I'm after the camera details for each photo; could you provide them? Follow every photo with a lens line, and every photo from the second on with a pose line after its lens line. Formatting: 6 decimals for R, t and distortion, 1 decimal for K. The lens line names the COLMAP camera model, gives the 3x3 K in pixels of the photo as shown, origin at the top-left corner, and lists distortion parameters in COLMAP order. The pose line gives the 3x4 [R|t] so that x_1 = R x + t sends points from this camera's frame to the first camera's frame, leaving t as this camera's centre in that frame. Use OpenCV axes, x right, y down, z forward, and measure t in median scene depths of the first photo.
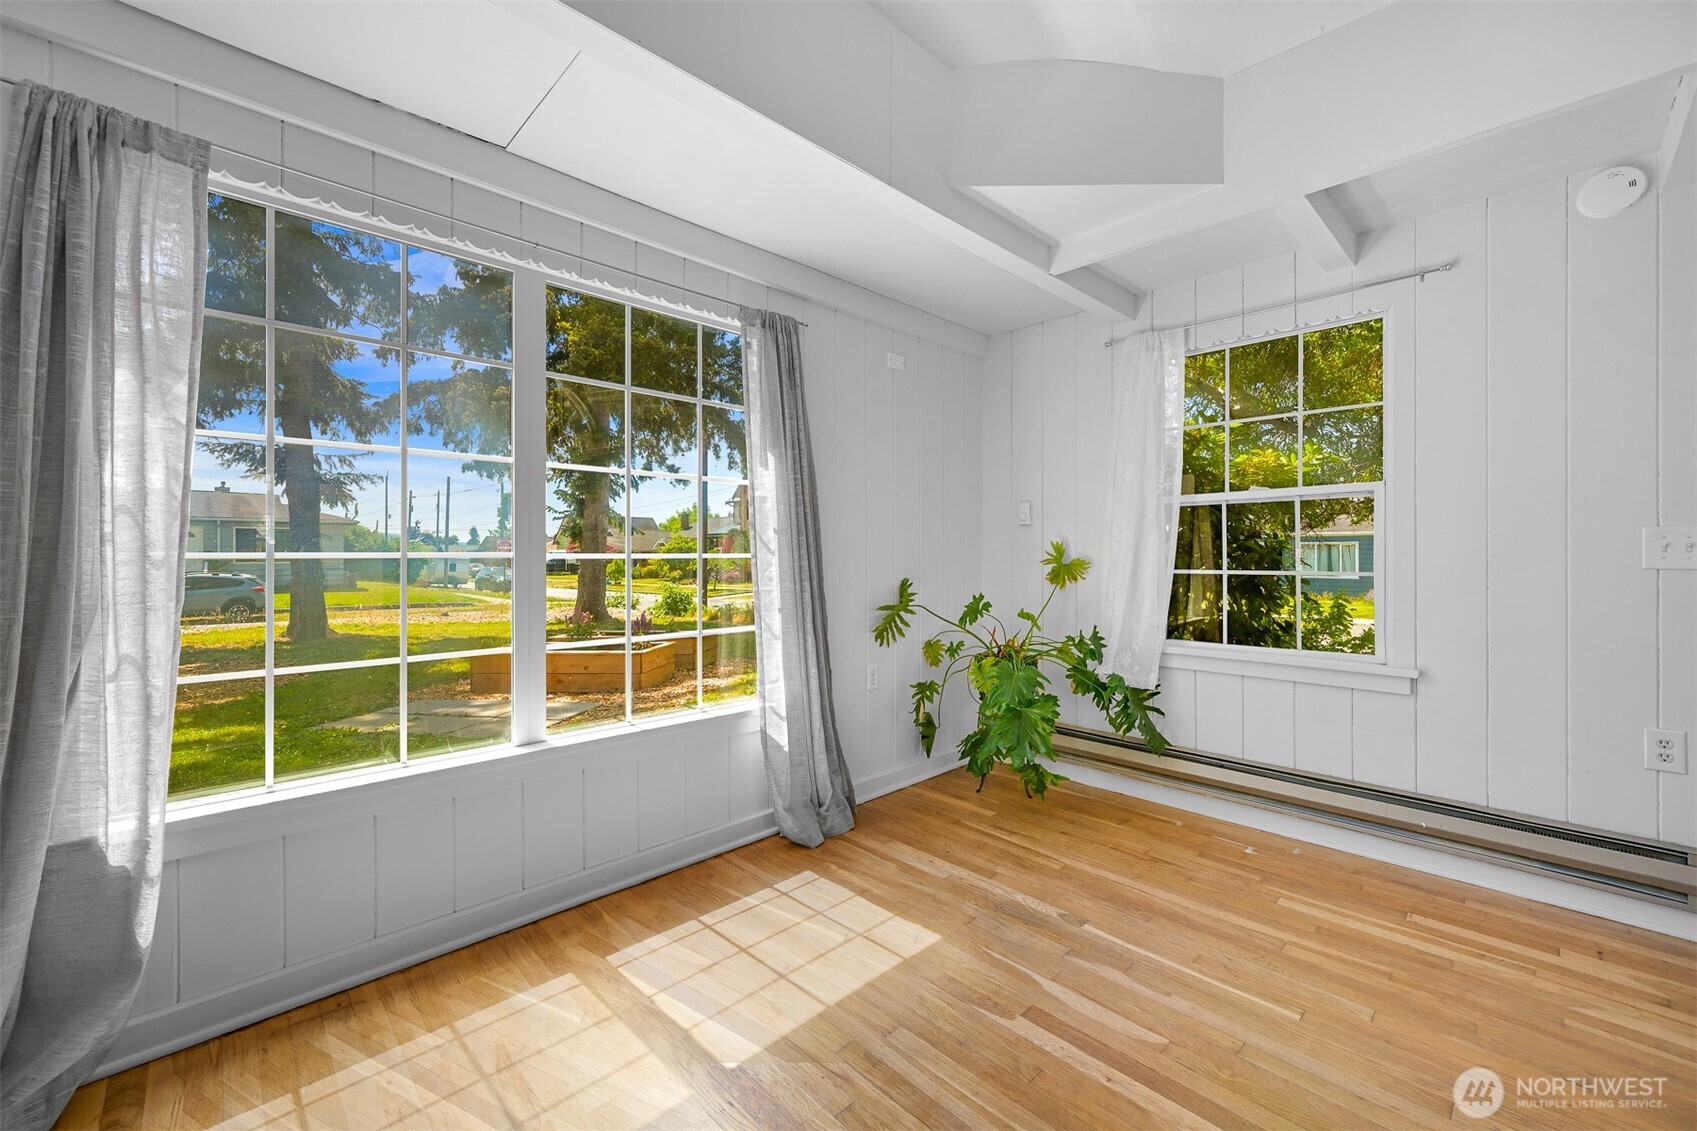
lens RADIAL K [[673.8, 0, 859.0], [0, 673.8, 550.8], [0, 0, 1]] dist [-0.003277, 0.000675]
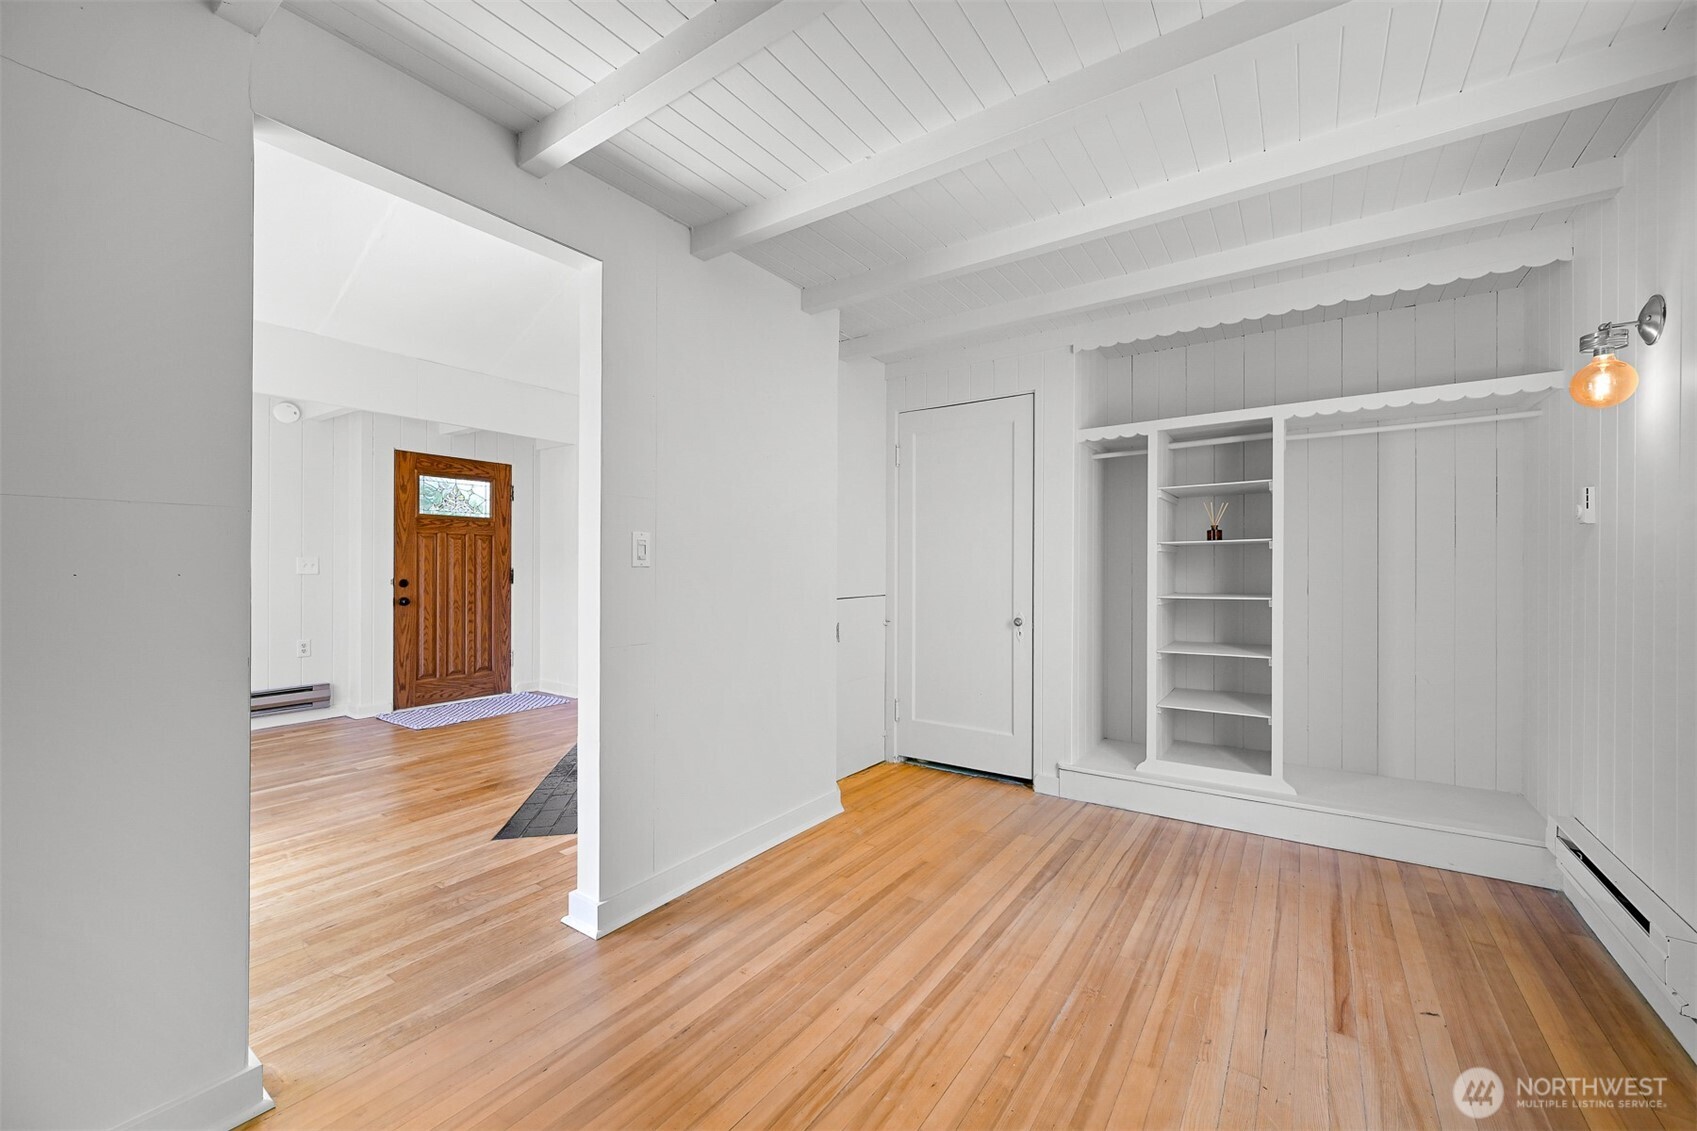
lens RADIAL K [[673.8, 0, 852.1], [0, 673.8, 563.0], [0, 0, 1]] dist [-0.003277, 0.000675]
pose [[-0.193687, 0.006118, 0.981044, -1.230980], [-0.001242, 0.999978, -0.006482, -0.000462], [-0.981063, -0.002474, -0.193675, -0.375090]]
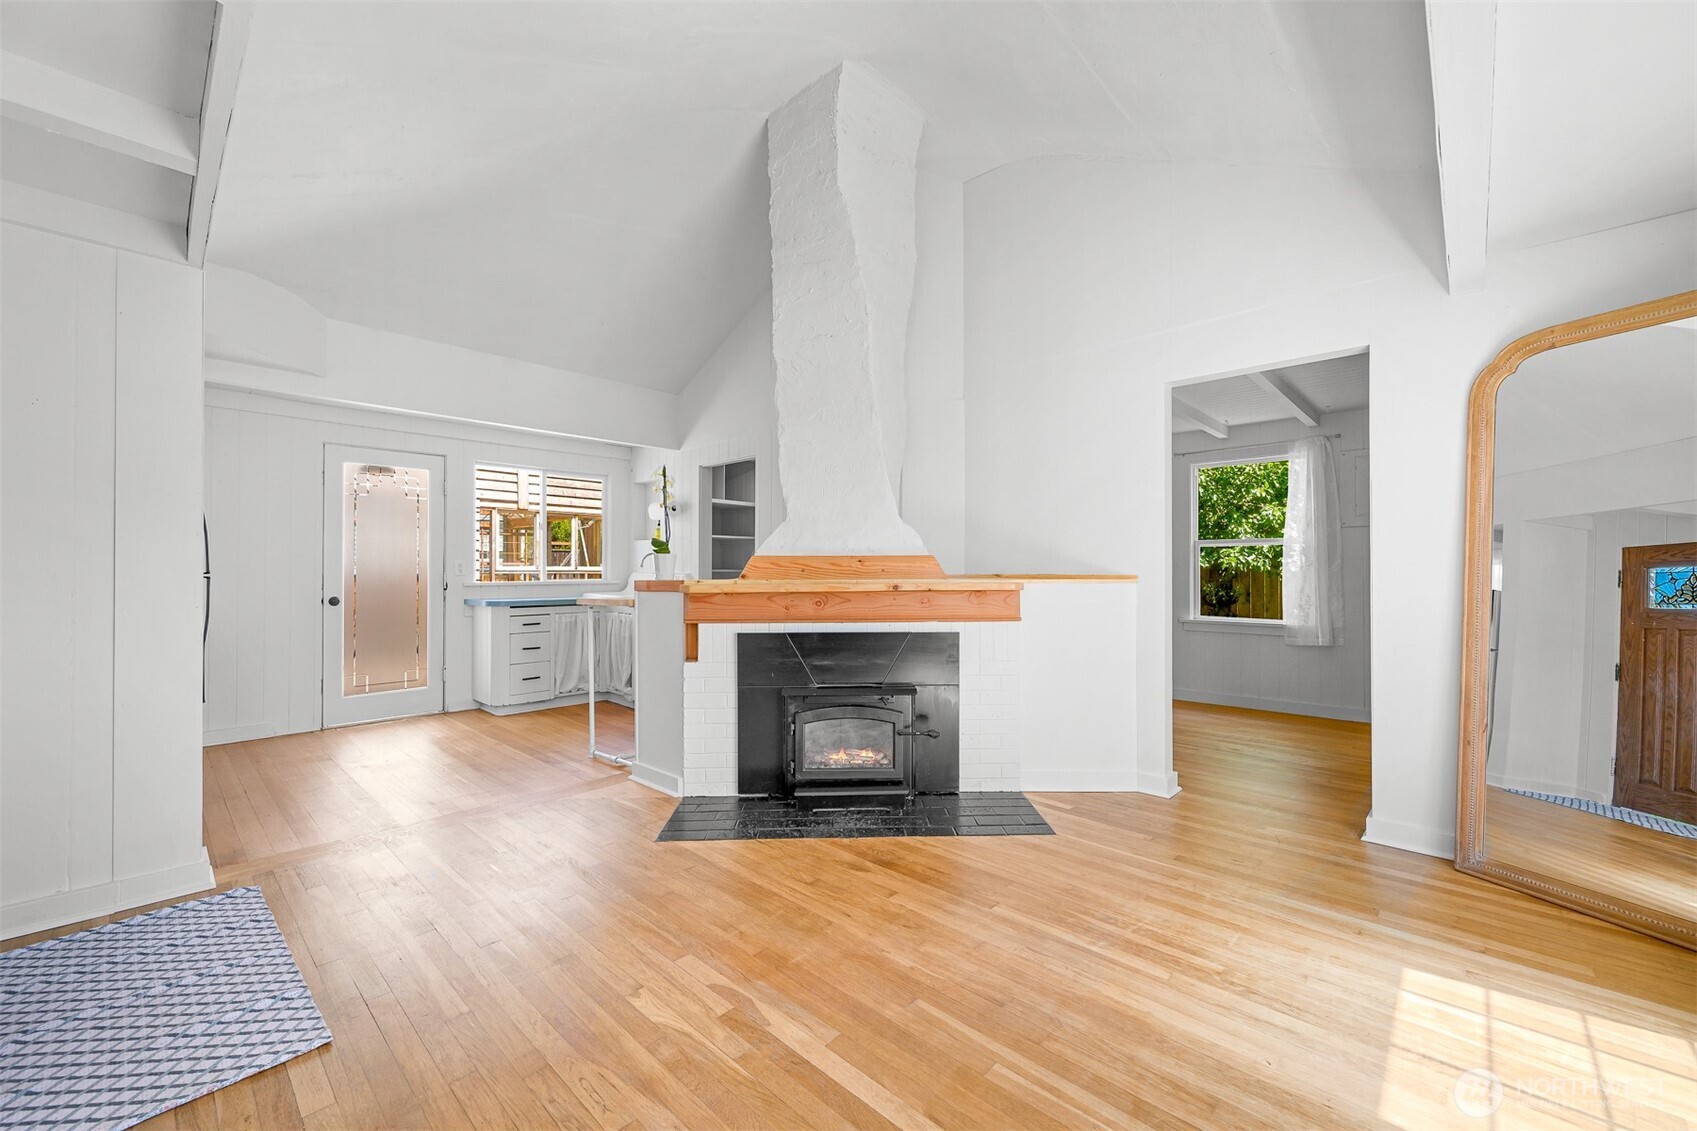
lens RADIAL K [[673.8, 0, 857.0], [0, 673.8, 556.7], [0, 0, 1]] dist [-0.003277, 0.000675]
pose [[-0.998769, 0.000742, -0.049604, 0.306176], [0.001870, 0.999740, -0.022712, 0.003800], [0.049574, -0.022777, -0.998511, 1.067204]]
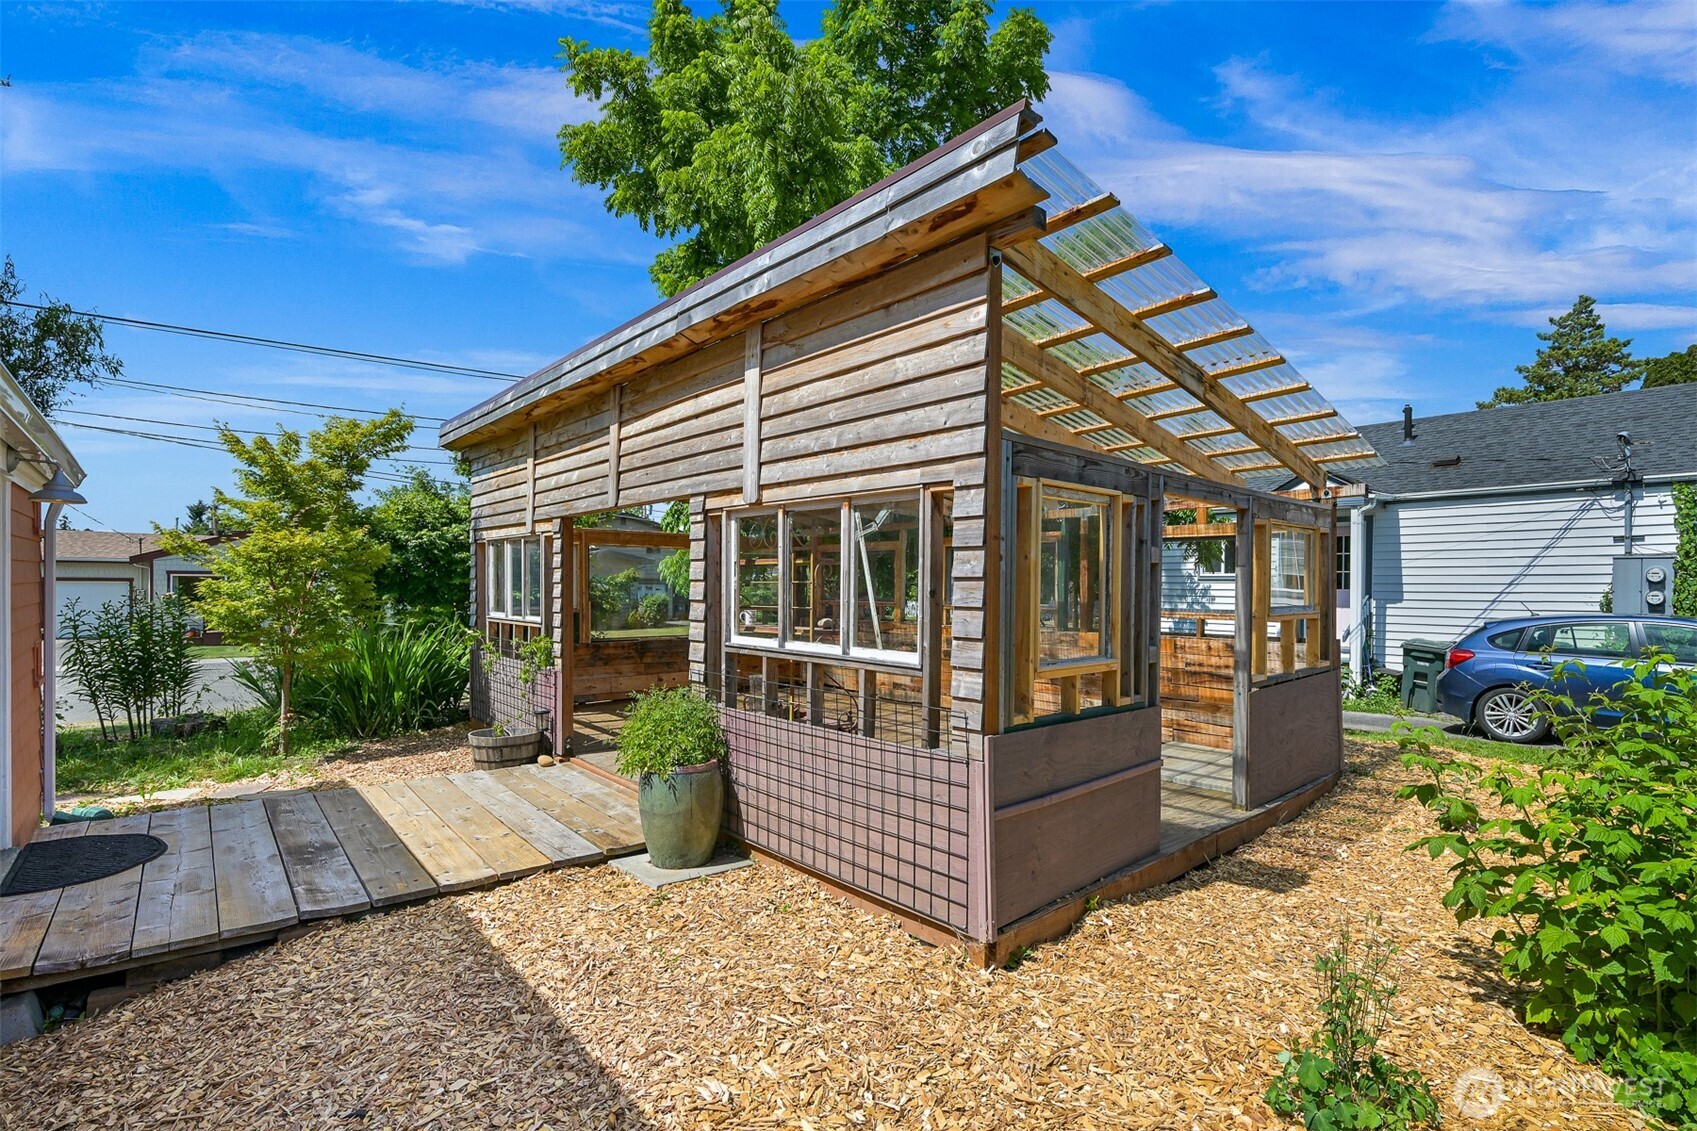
lens RADIAL K [[808.5, 0, 853.1], [0, 808.5, 595.5], [0, 0, 1]] dist [0.002383, 0.000613]
pose [[0.066621, -0.010596, 0.997722, 0.093346], [-0.009450, 0.999892, 0.011250, -0.146610], [-0.997734, -0.010178, 0.066513, -2.863841]]
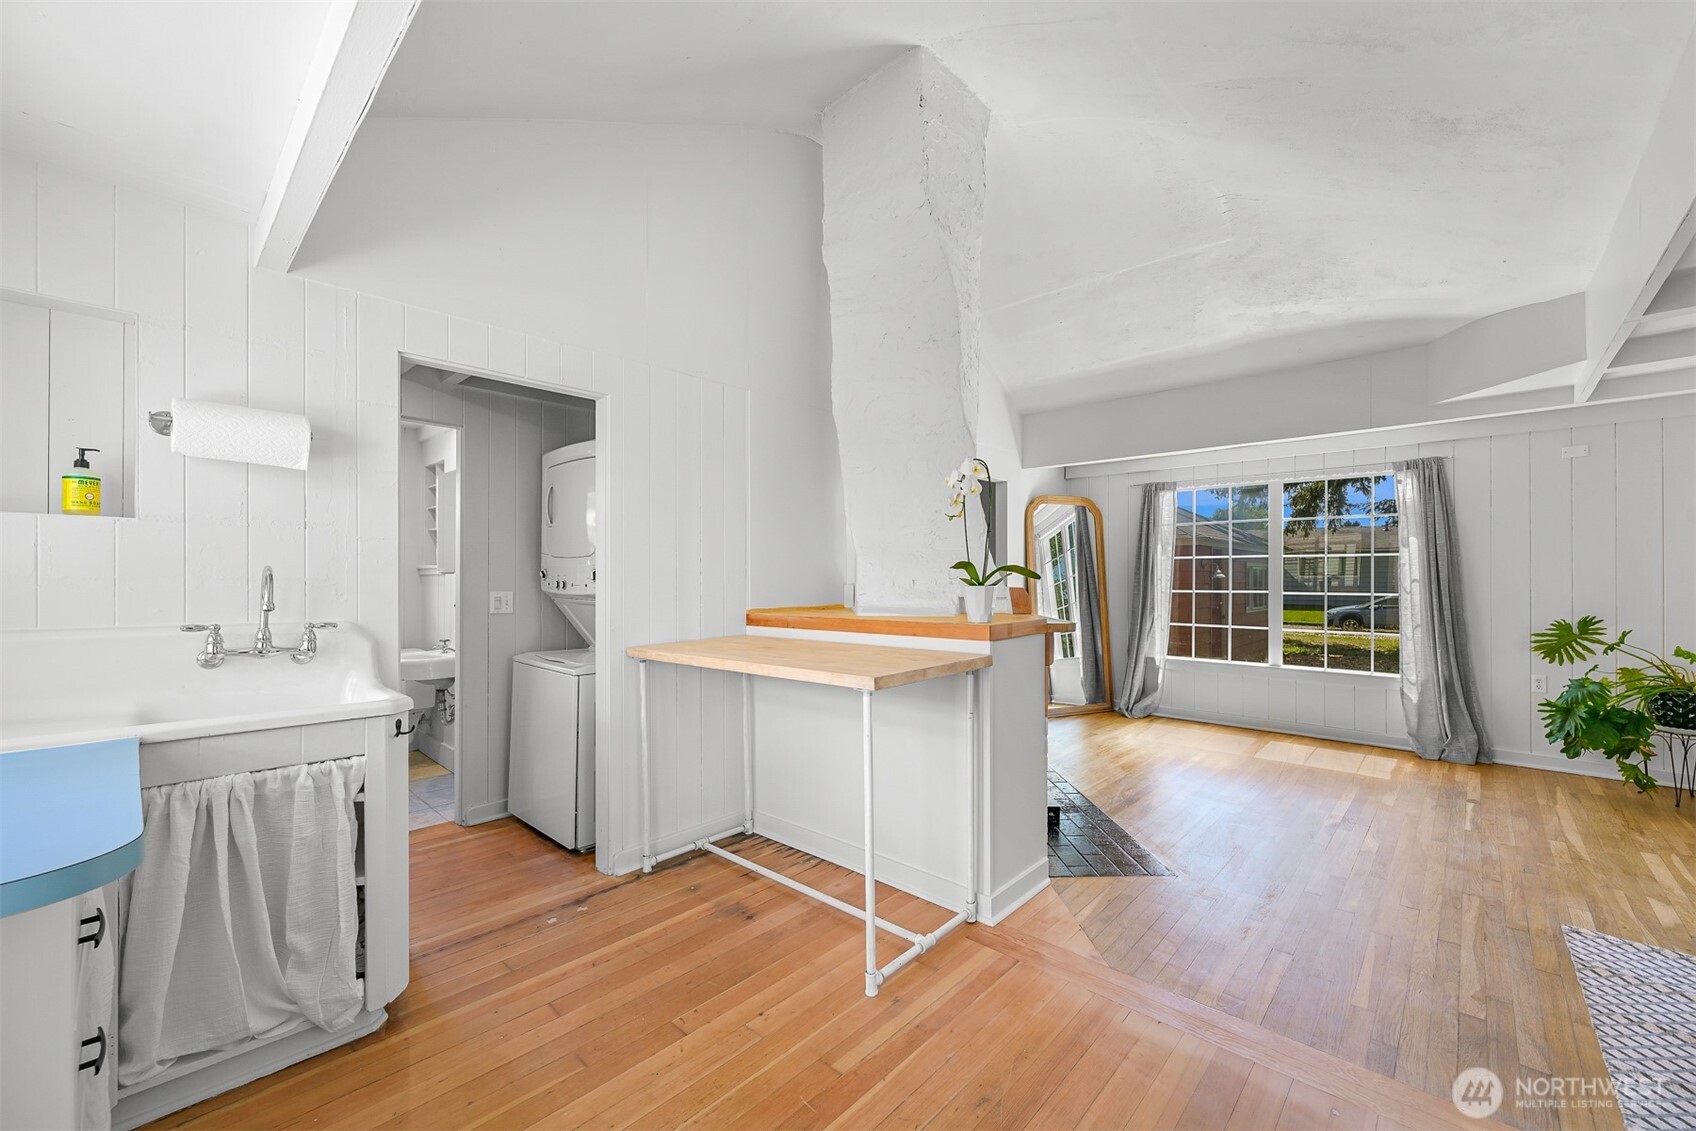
lens RADIAL K [[673.4, 0, 855.0], [0, 673.4, 576.1], [0, 0, 1]] dist [-0.003277, 0.000675]
pose [[0.054807, 0.000512, -0.998497, 1.626328], [0.001889, 0.999998, 0.000616, -0.049879], [0.998495, -0.001920, 0.054806, -0.606272]]
